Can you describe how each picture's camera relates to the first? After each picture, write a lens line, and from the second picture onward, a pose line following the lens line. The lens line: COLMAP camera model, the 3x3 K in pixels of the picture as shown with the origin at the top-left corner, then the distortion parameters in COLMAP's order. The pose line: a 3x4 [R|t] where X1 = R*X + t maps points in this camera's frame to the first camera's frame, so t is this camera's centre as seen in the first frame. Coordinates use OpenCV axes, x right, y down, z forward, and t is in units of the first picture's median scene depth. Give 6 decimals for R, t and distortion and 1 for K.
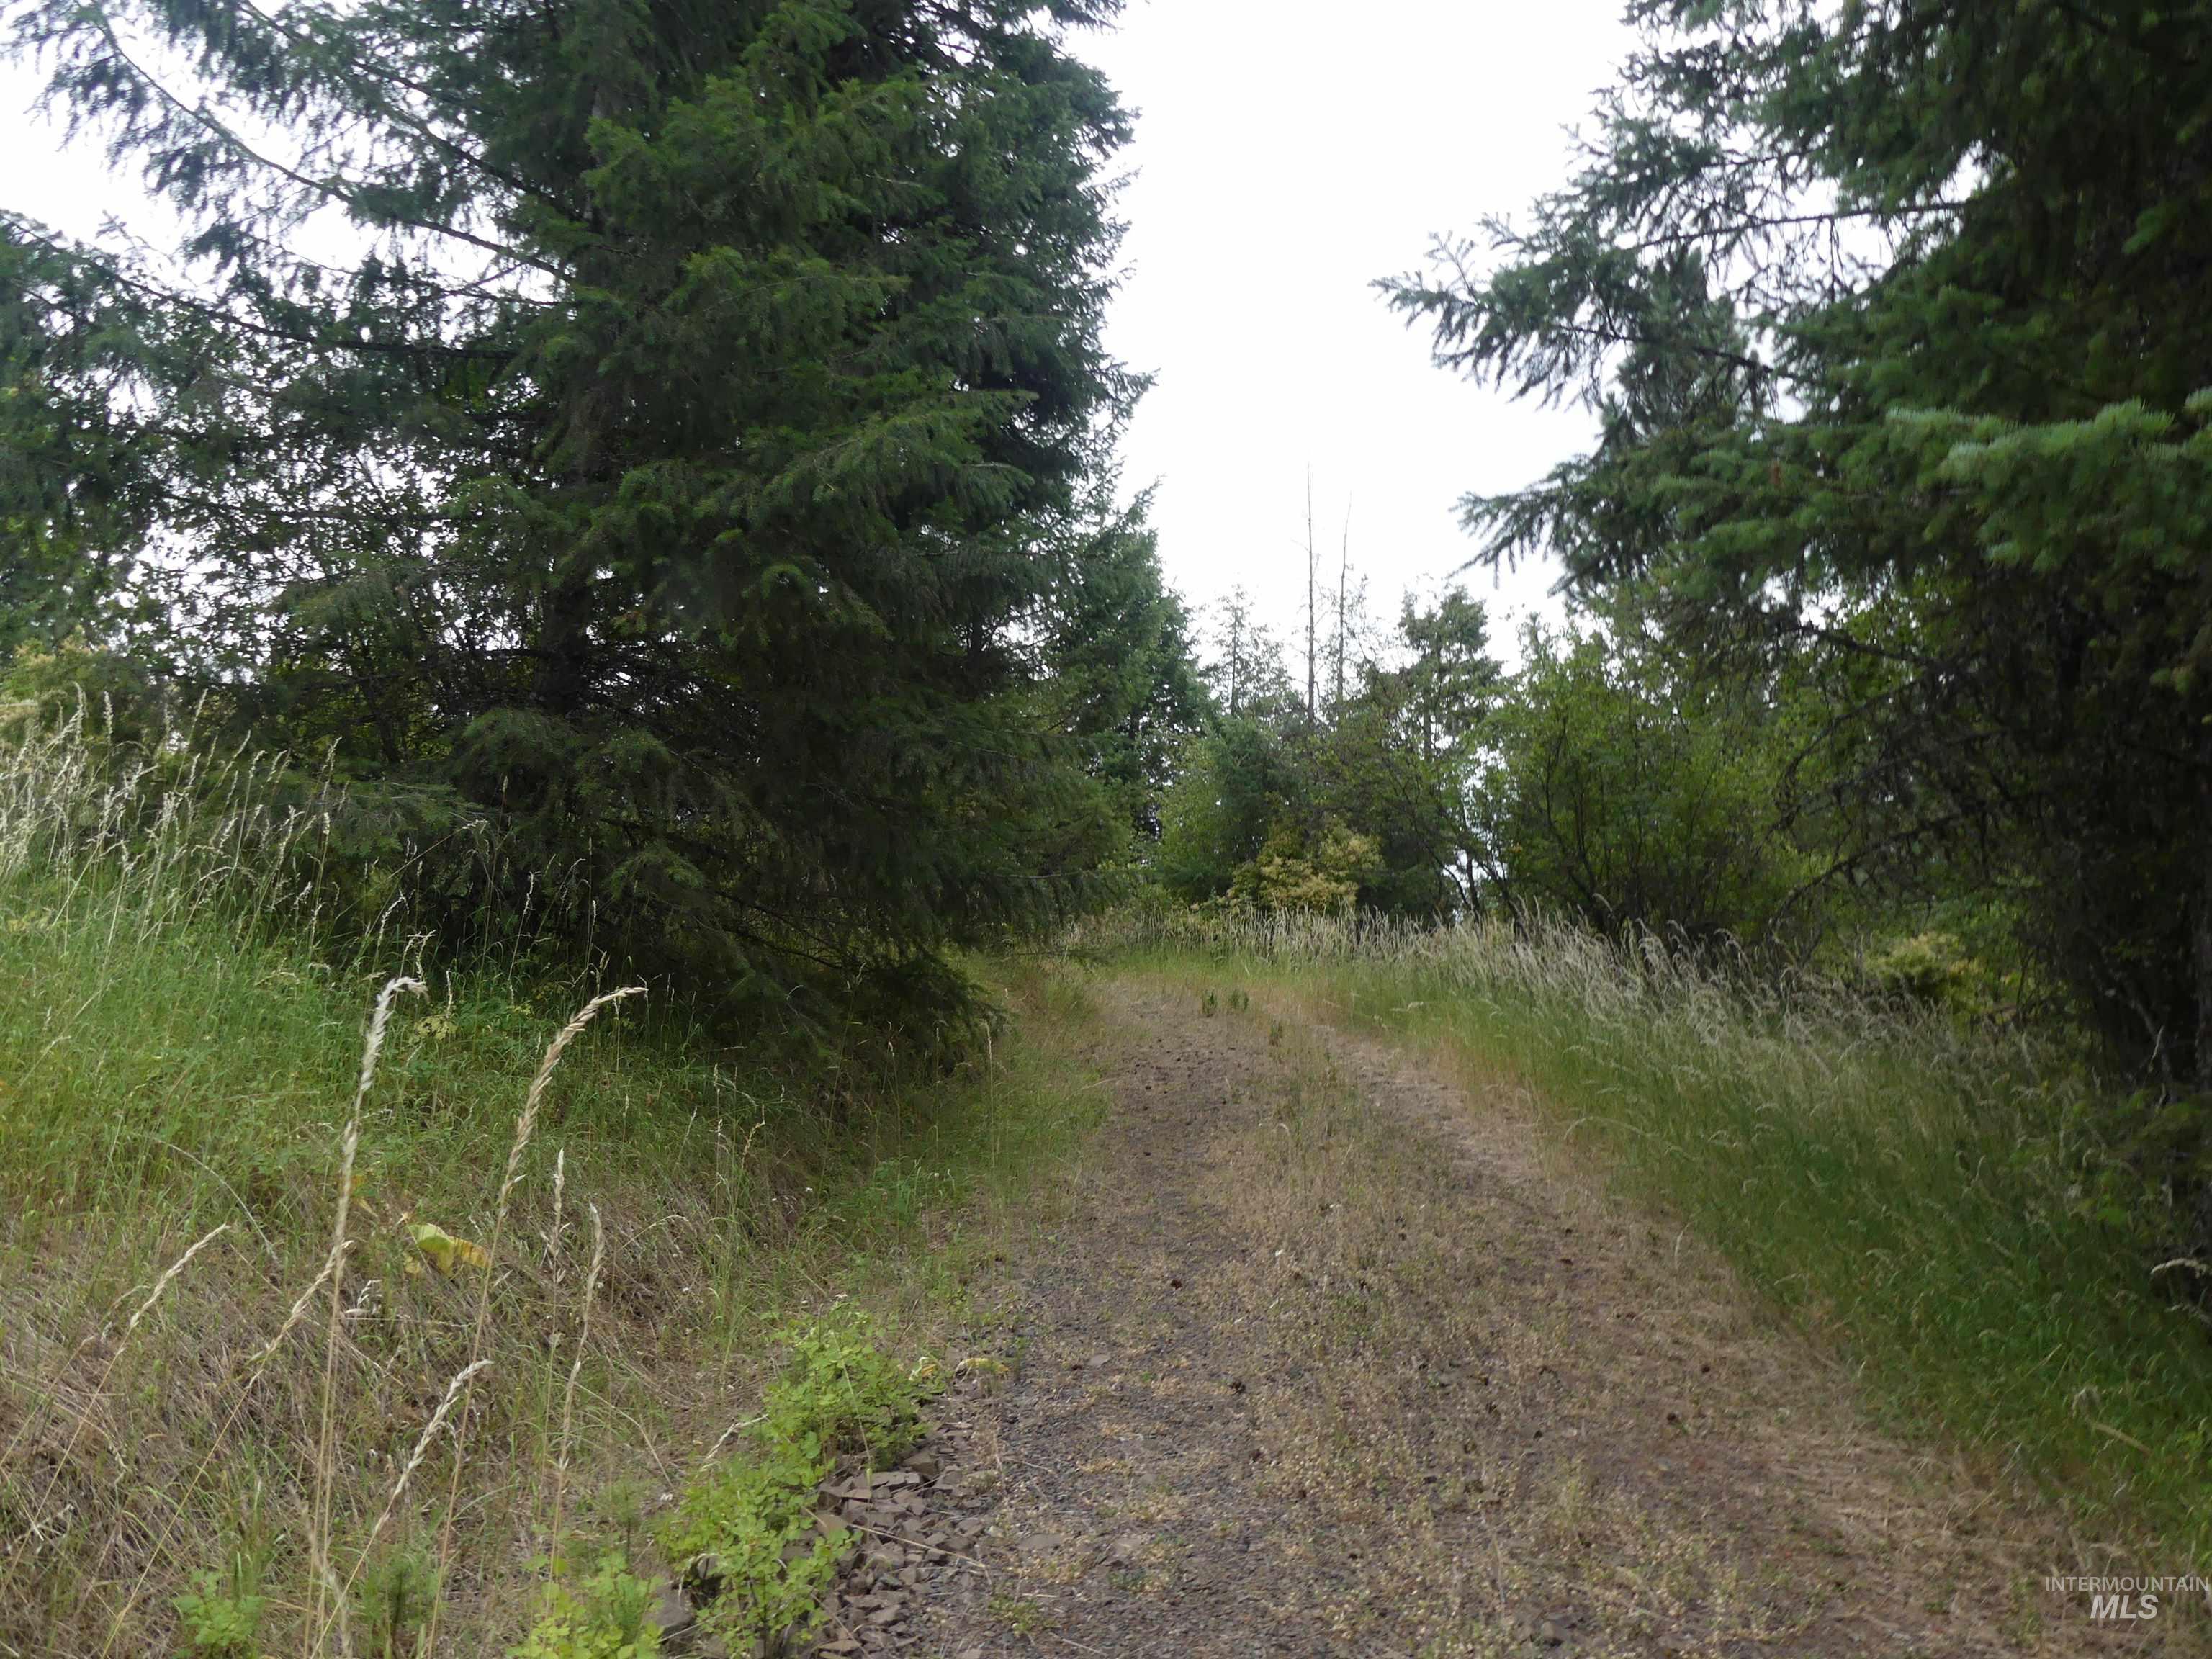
lens RADIAL K [[1674.4, 0, 1116.7], [0, 1674.4, 836.1], [0, 0, 1]] dist [-0.014616, 0.006670]
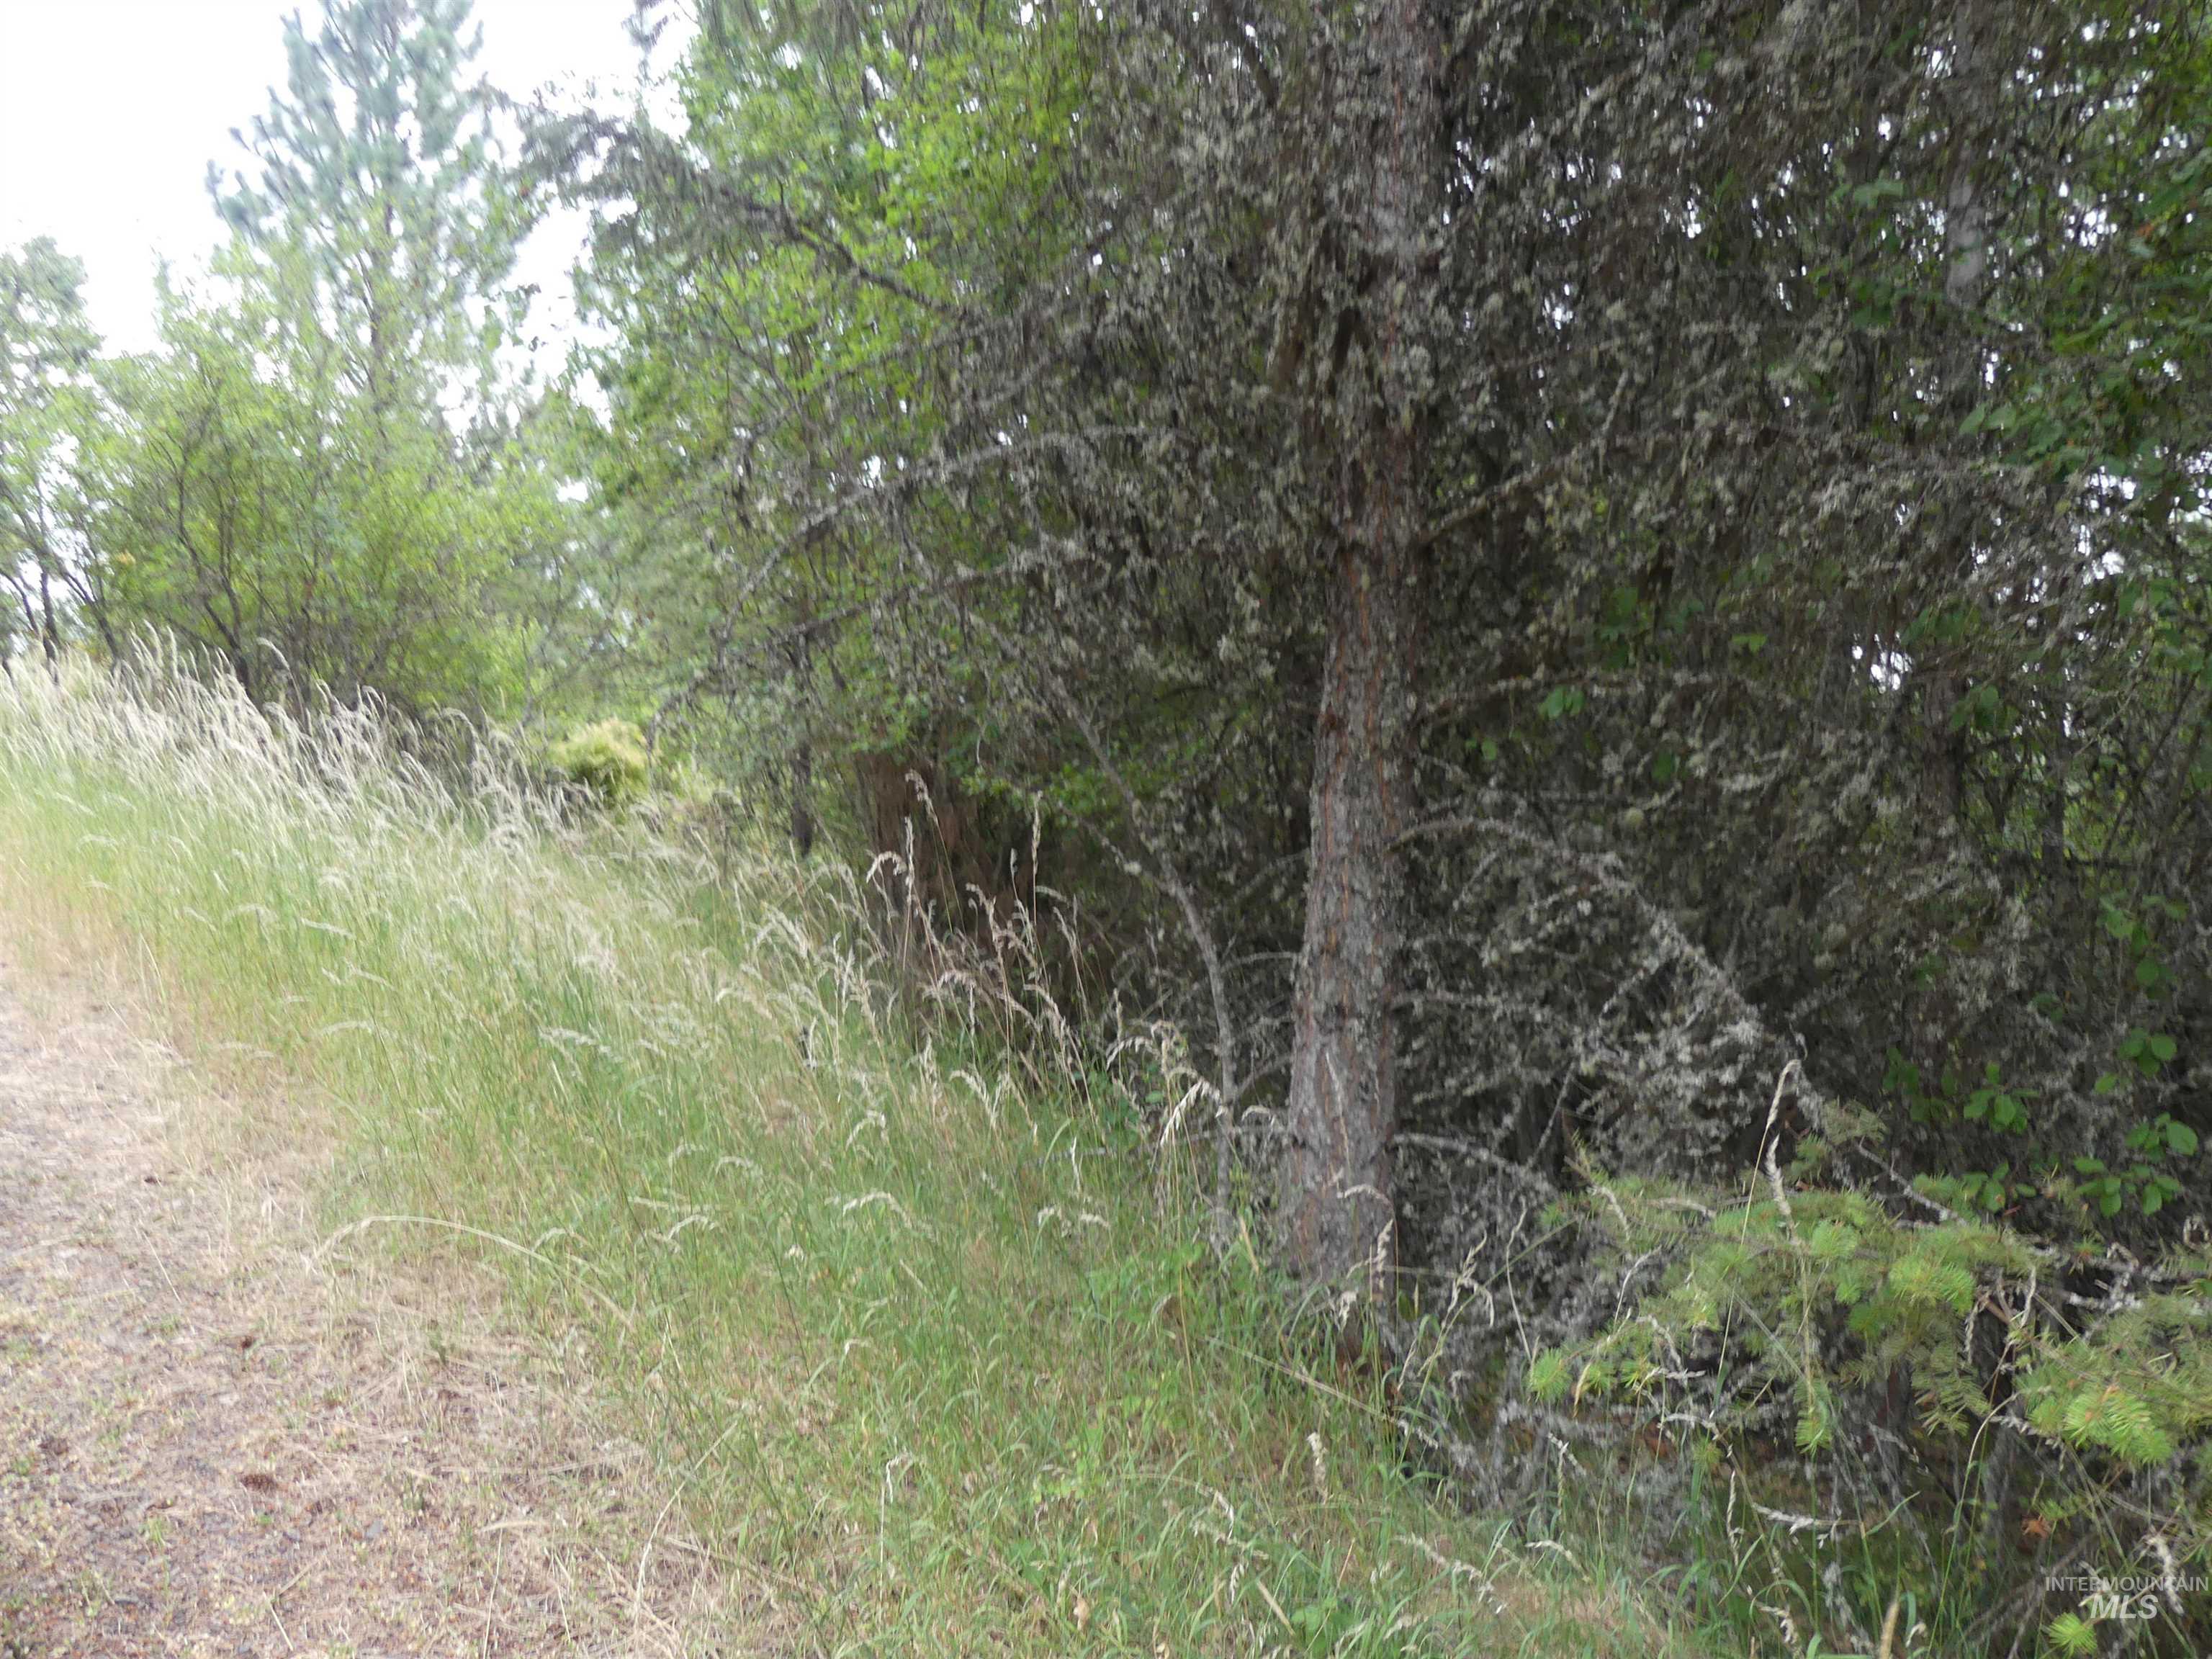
lens RADIAL K [[1674.4, 0, 1116.7], [0, 1674.4, 836.1], [0, 0, 1]] dist [-0.014616, 0.006670]
pose [[0.704988, 0.031139, 0.708535, 0.043163], [-0.129157, 0.987967, 0.085091, 0.009634], [-0.697359, -0.151500, 0.700527, 0.212534]]
